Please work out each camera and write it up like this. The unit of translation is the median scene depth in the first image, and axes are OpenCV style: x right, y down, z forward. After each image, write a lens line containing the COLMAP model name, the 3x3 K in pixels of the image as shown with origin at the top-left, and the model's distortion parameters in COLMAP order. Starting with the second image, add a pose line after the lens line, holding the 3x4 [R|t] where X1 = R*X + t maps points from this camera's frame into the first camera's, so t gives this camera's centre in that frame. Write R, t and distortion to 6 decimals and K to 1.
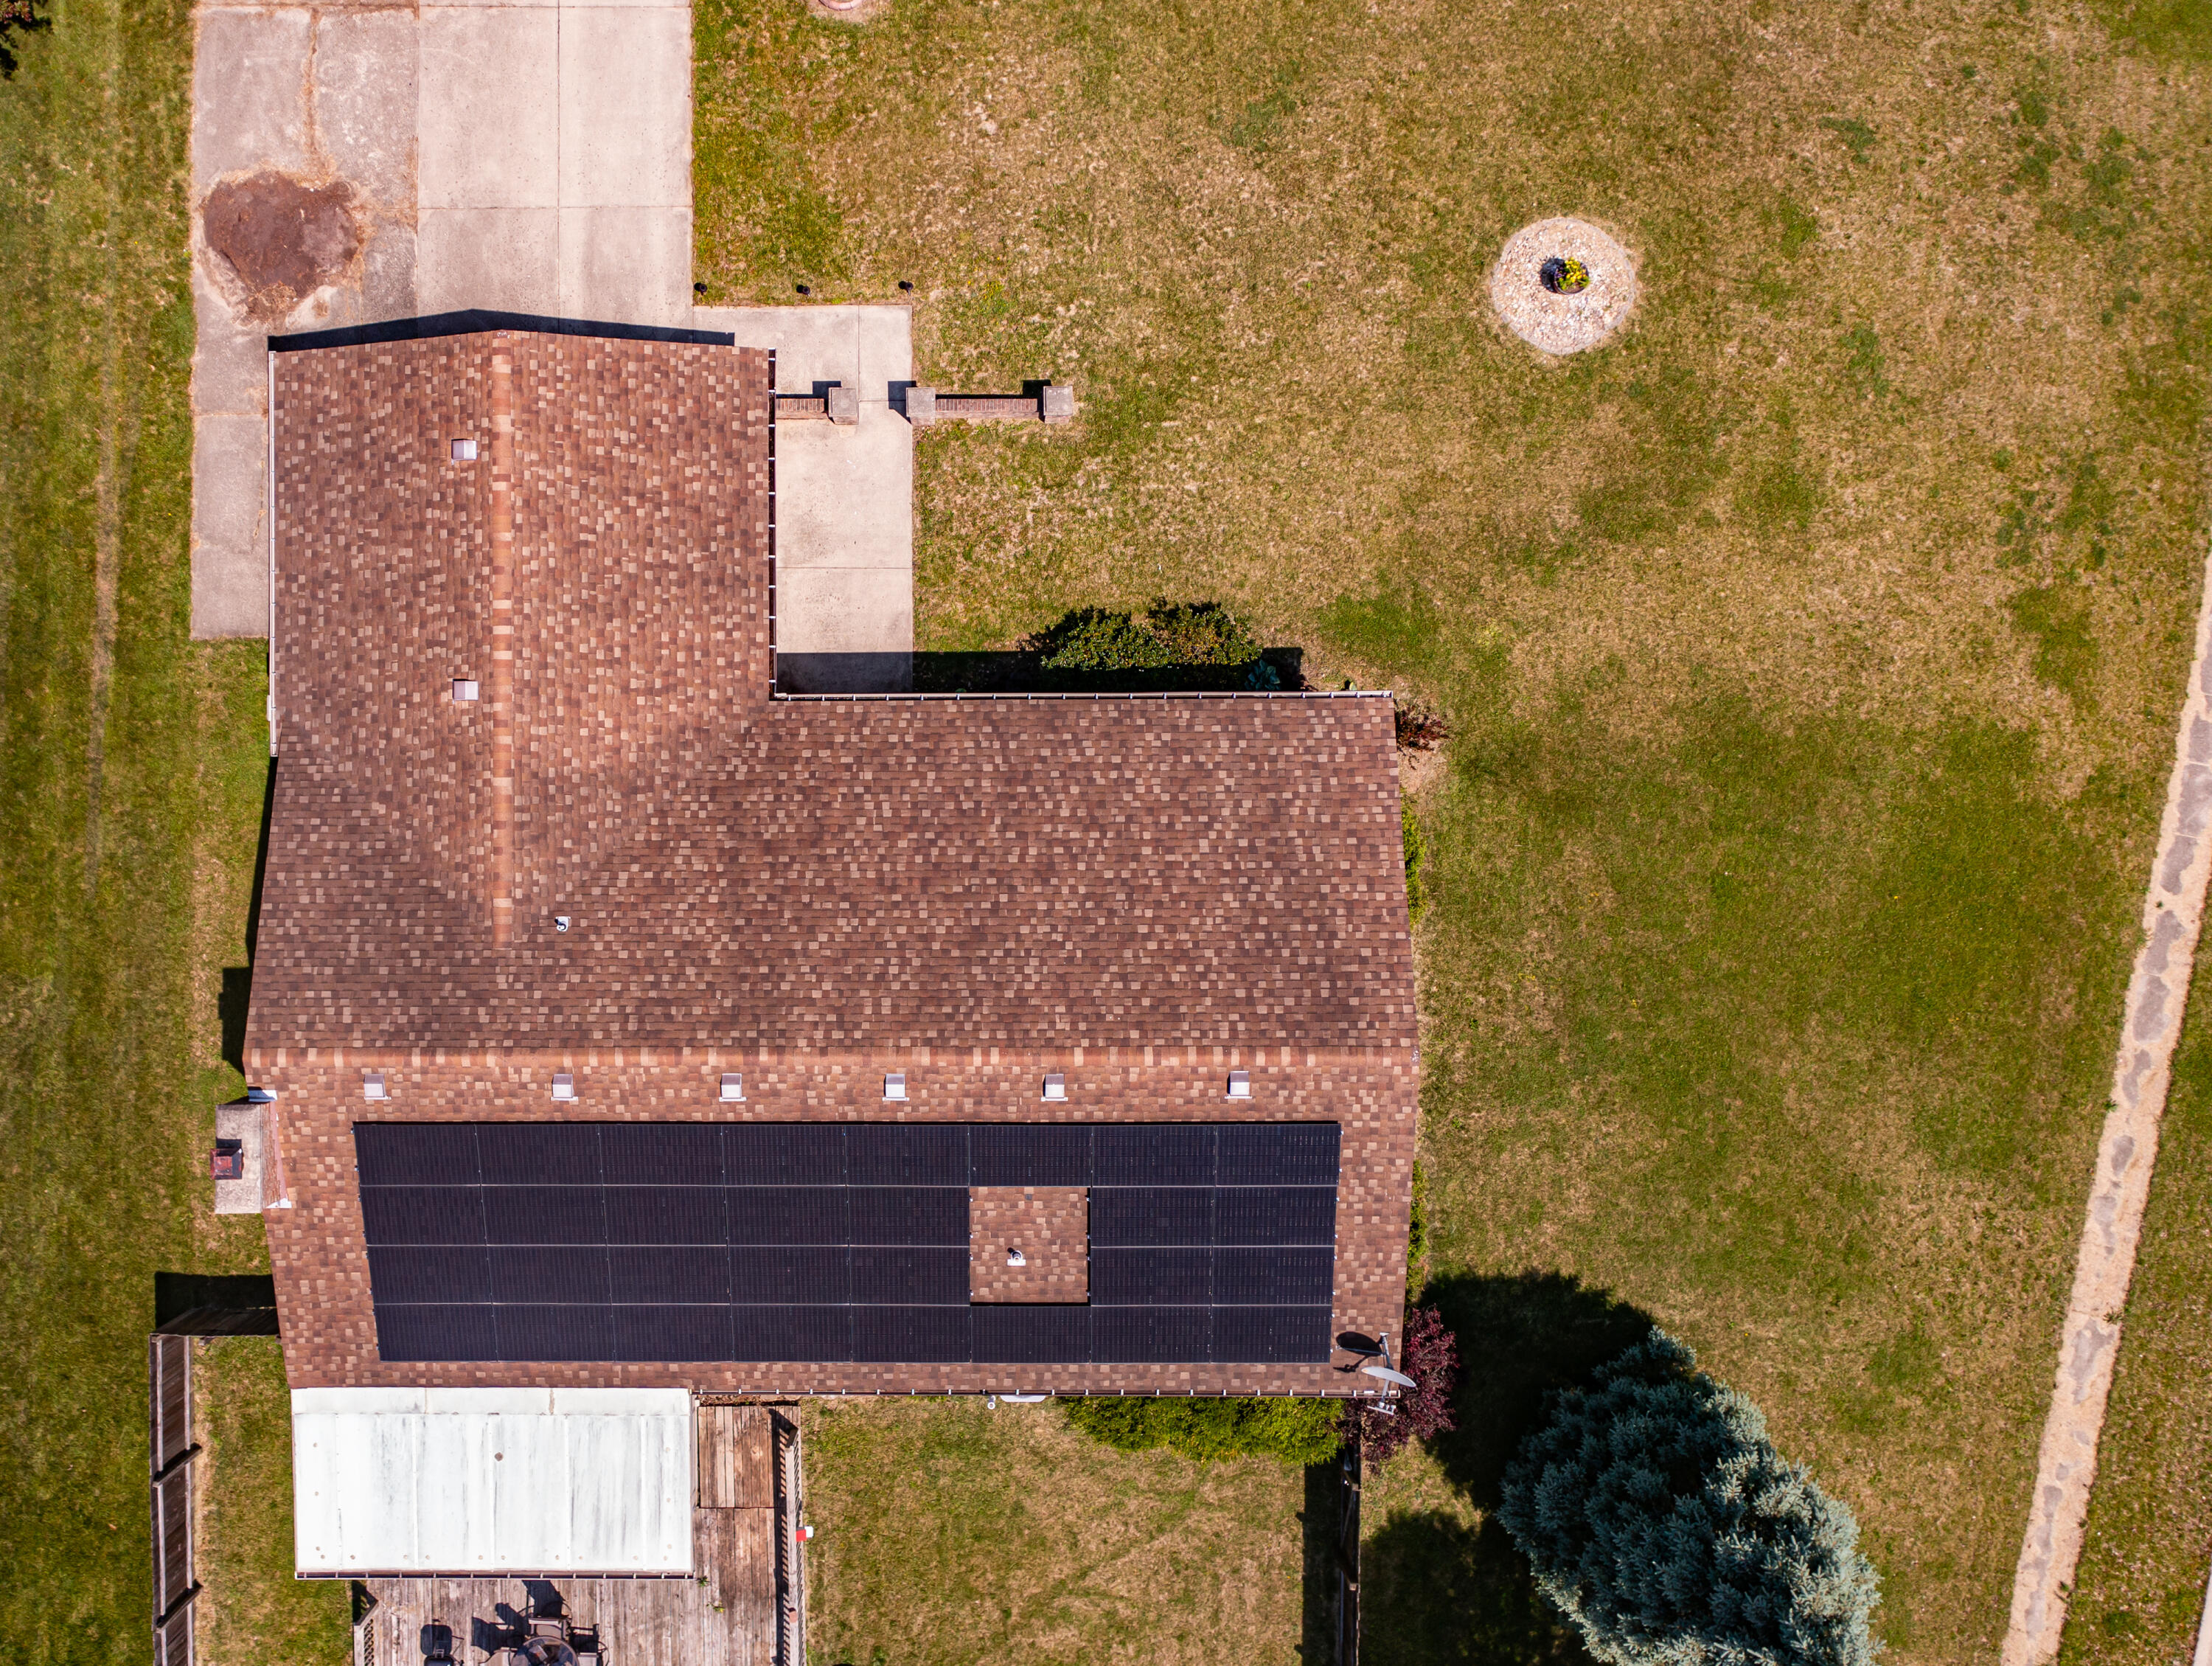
lens RADIAL K [[1987.9, 0, 960.2], [0, 1987.9, 819.4], [0, 0, 1]] dist [0.014366, 0.002431]
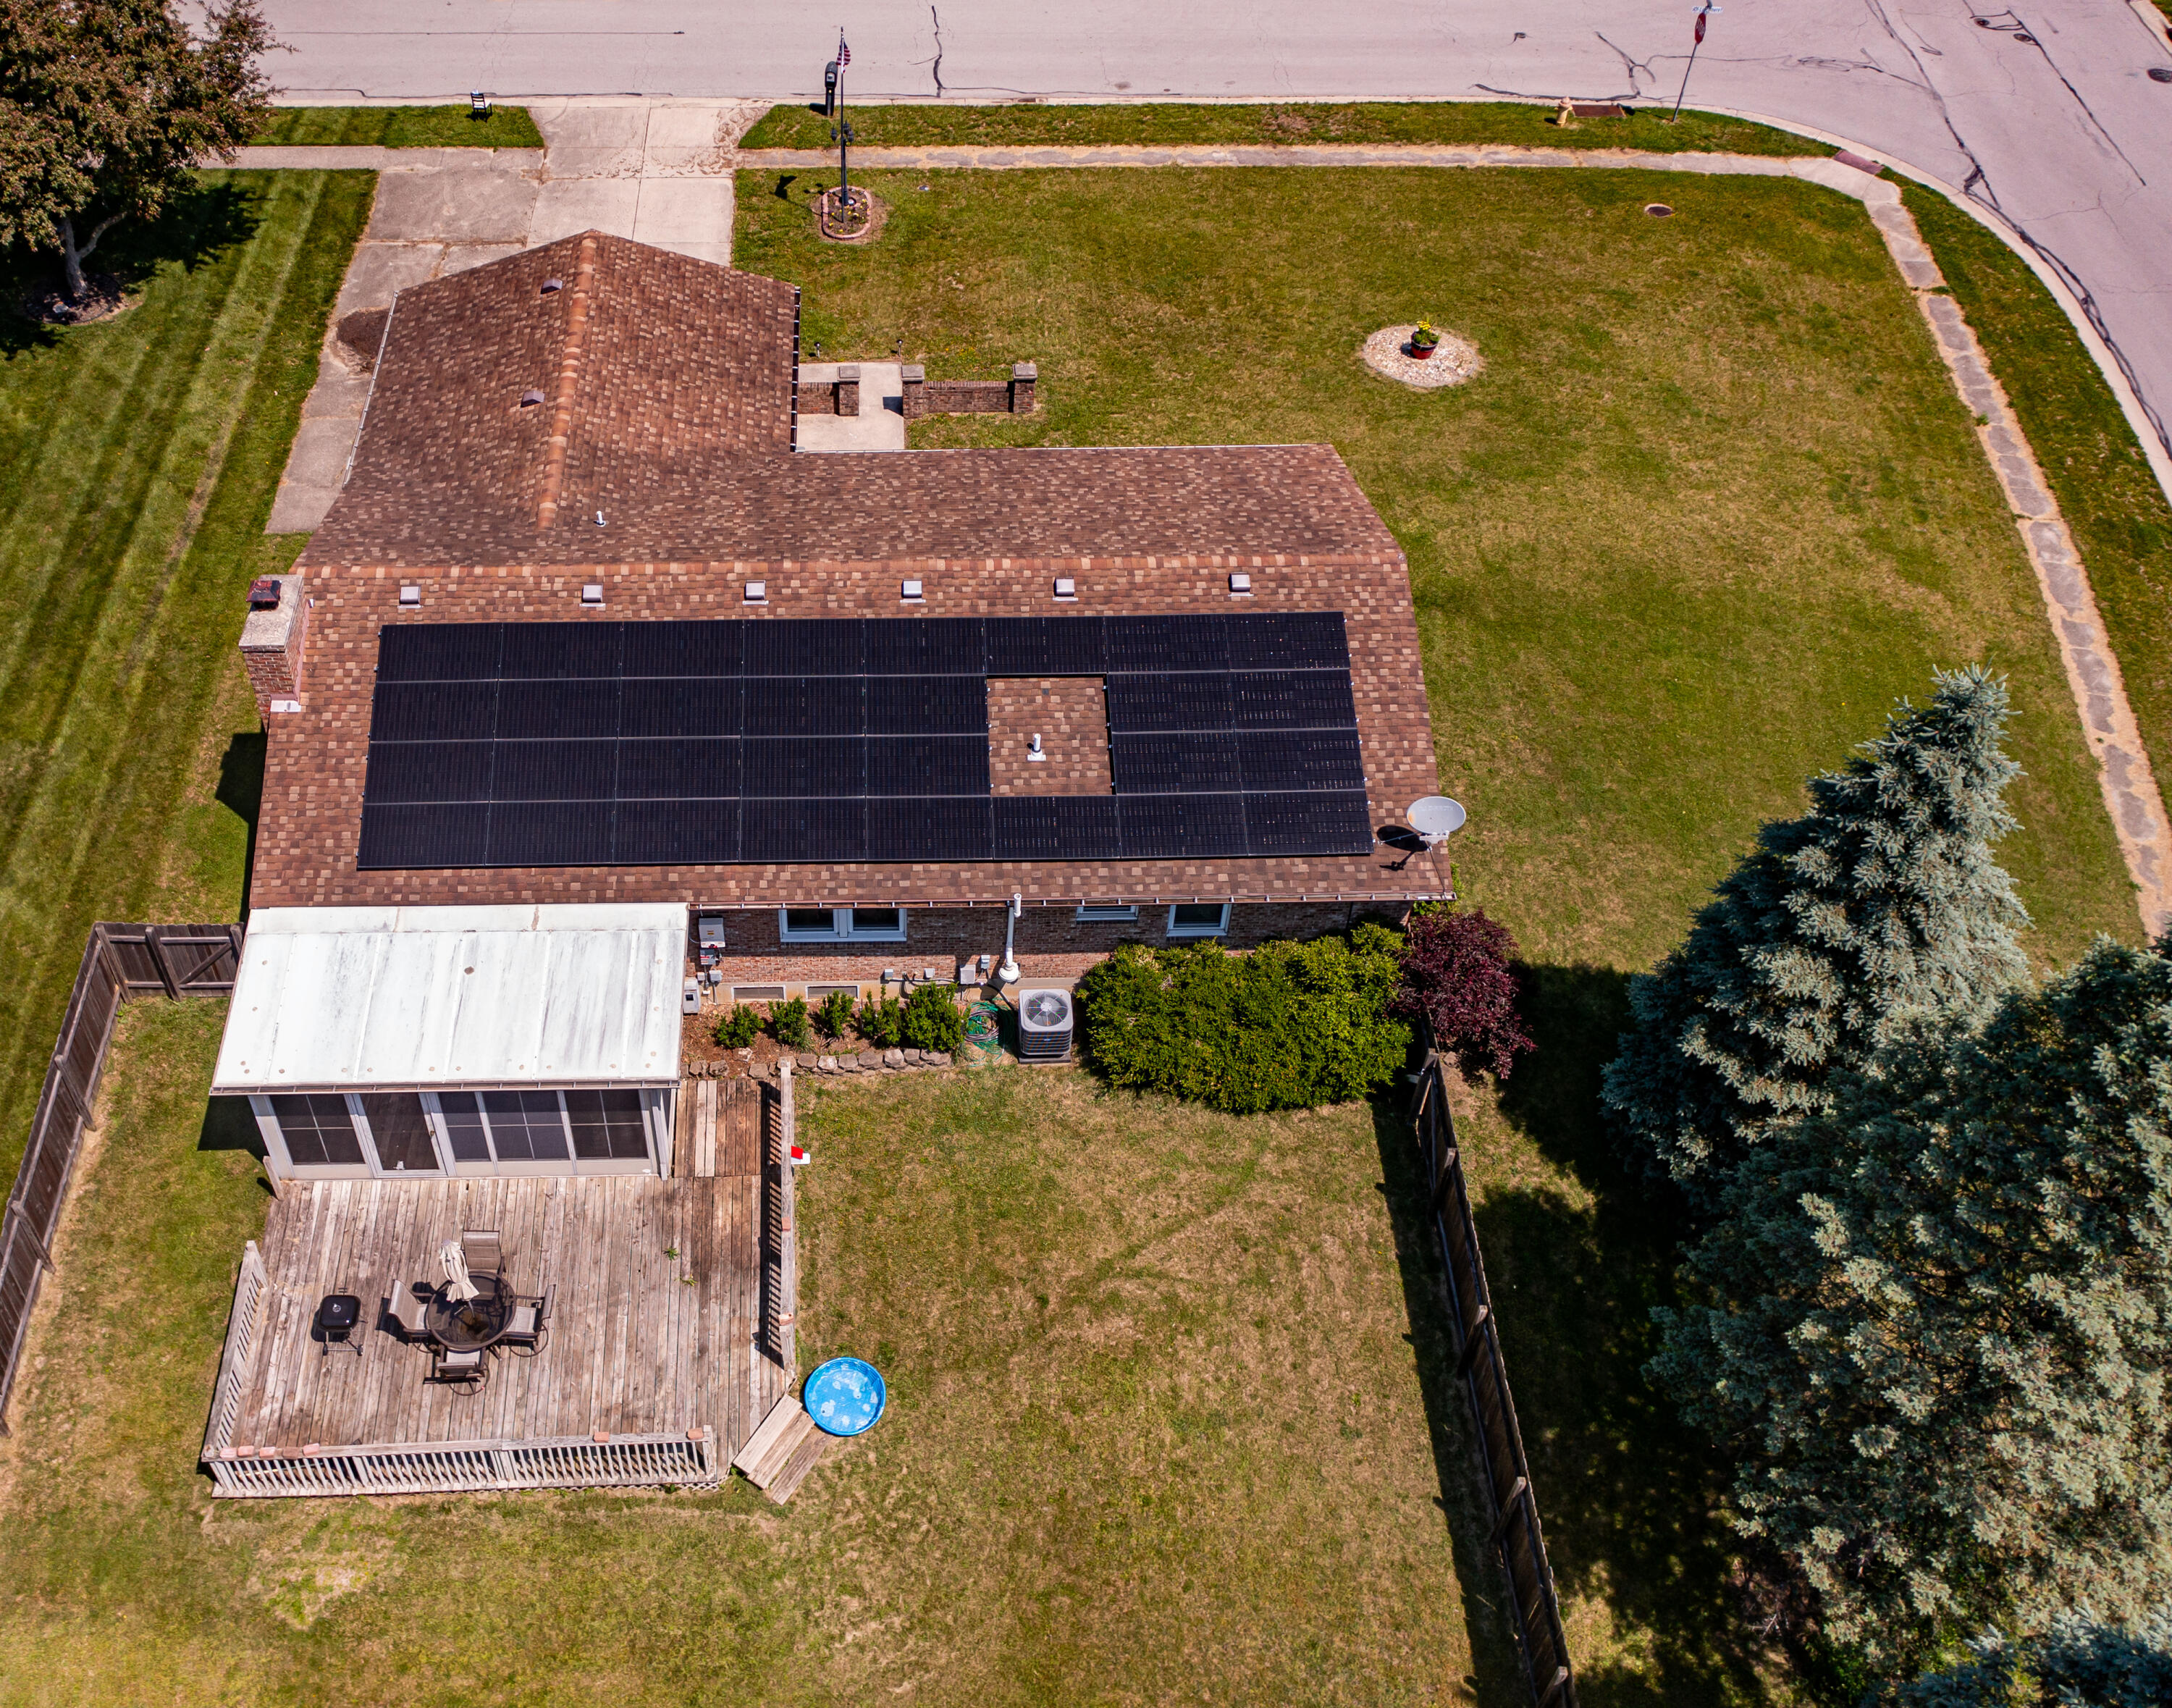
lens RADIAL K [[2108.0, 0, 885.9], [0, 2108.0, 816.8], [0, 0, 1]] dist [0.014135, 0.000000]
pose [[0.999774, 0.004788, 0.020693, -0.059819], [0.010830, 0.723181, -0.690574, 0.856140], [-0.018272, 0.690642, 0.722966, 0.244955]]
